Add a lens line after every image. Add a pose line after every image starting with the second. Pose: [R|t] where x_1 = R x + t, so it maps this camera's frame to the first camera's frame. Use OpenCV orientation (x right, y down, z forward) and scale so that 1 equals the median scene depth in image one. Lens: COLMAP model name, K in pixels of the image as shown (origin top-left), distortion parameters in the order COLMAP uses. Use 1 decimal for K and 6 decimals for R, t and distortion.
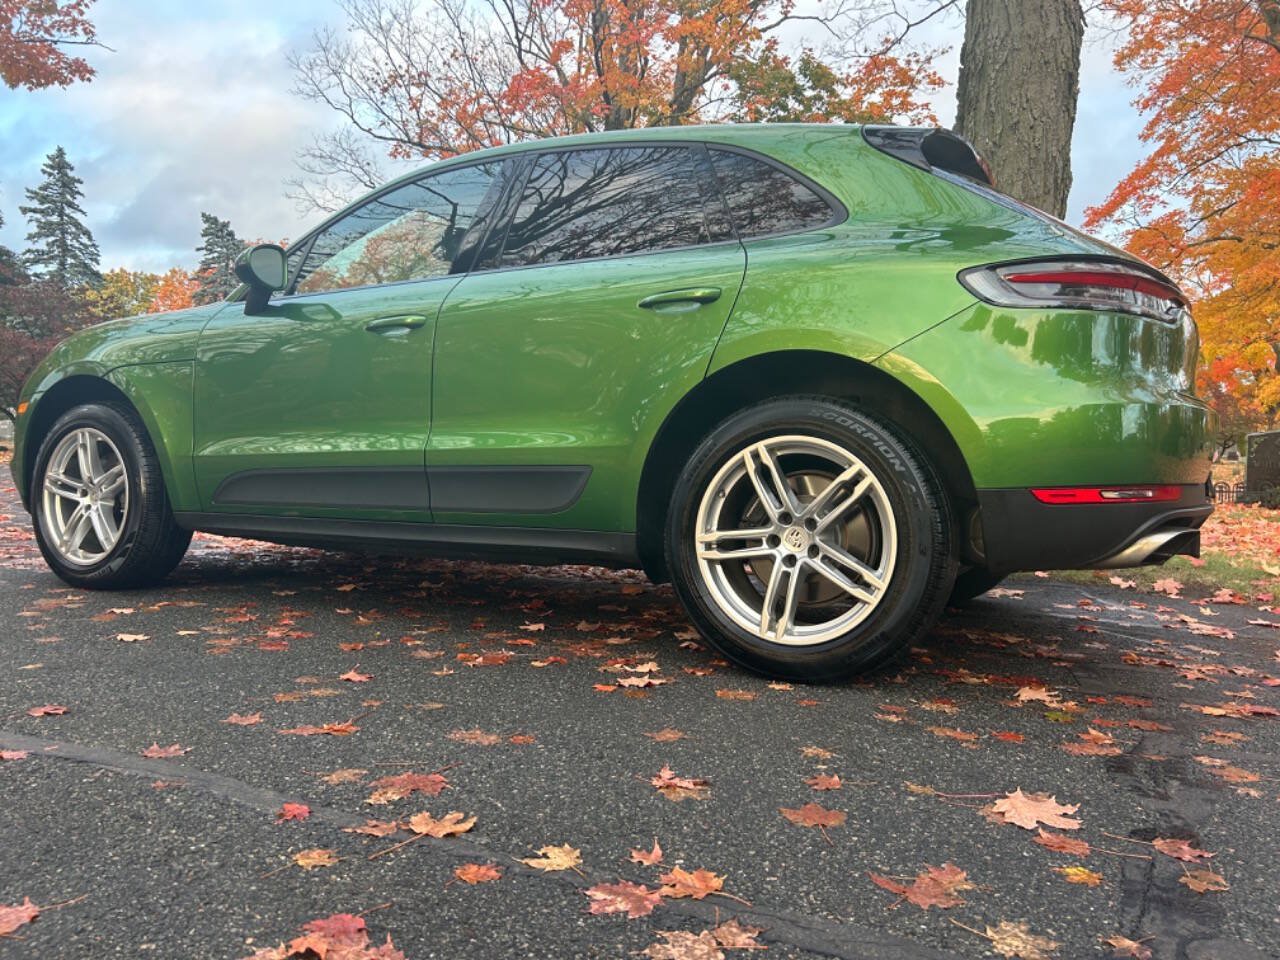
lens RADIAL K [[958.2, 0, 638.9], [0, 958.2, 467.9], [0, 0, 1]] dist [0.049064, -0.051669]
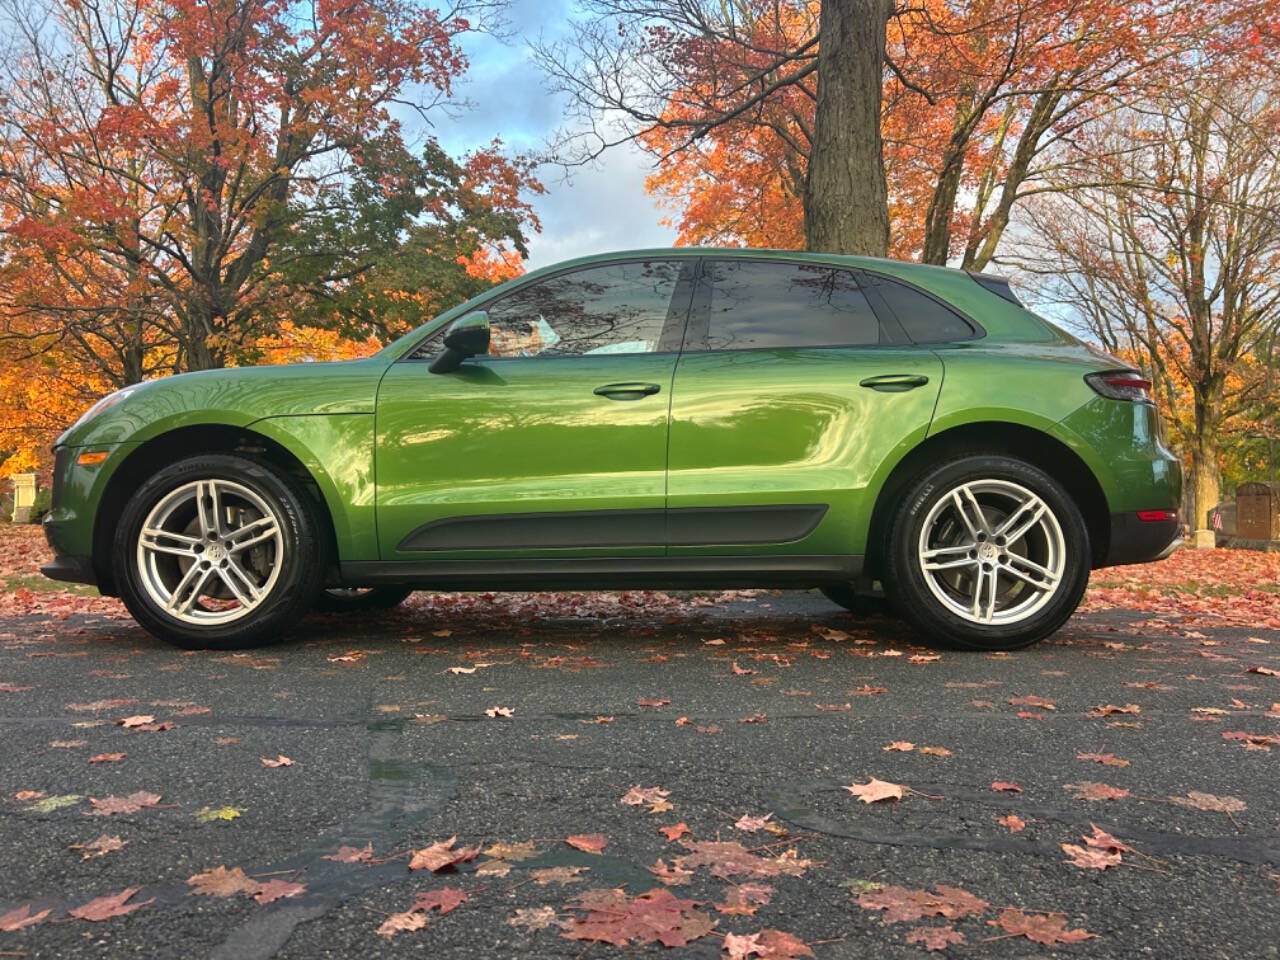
lens RADIAL K [[958.6, 0, 632.3], [0, 958.6, 478.6], [0, 0, 1]] dist [0.042588, -0.042208]
pose [[0.888243, 0.005048, 0.459346, -0.627078], [0.024792, 0.997956, -0.058908, 0.023318], [-0.458704, 0.063713, 0.886302, -0.029520]]
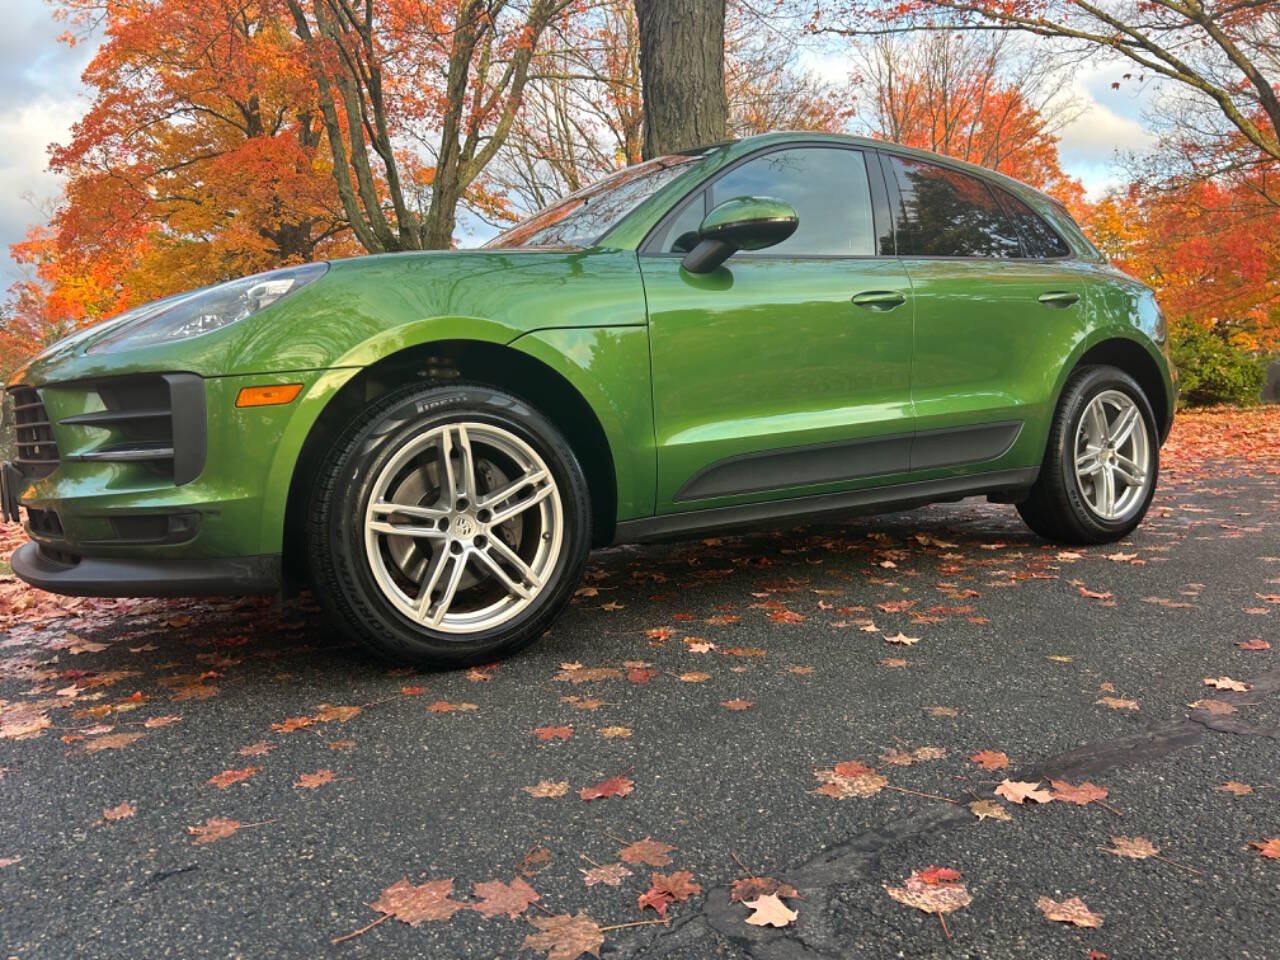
lens RADIAL K [[959.9, 0, 621.5], [0, 959.9, 483.1], [0, 0, 1]] dist [0.042542, -0.042377]
pose [[0.487958, -0.117232, 0.864959, -1.058442], [0.059485, 0.993102, 0.101042, -0.058773], [-0.870838, 0.002148, 0.491566, 0.580182]]
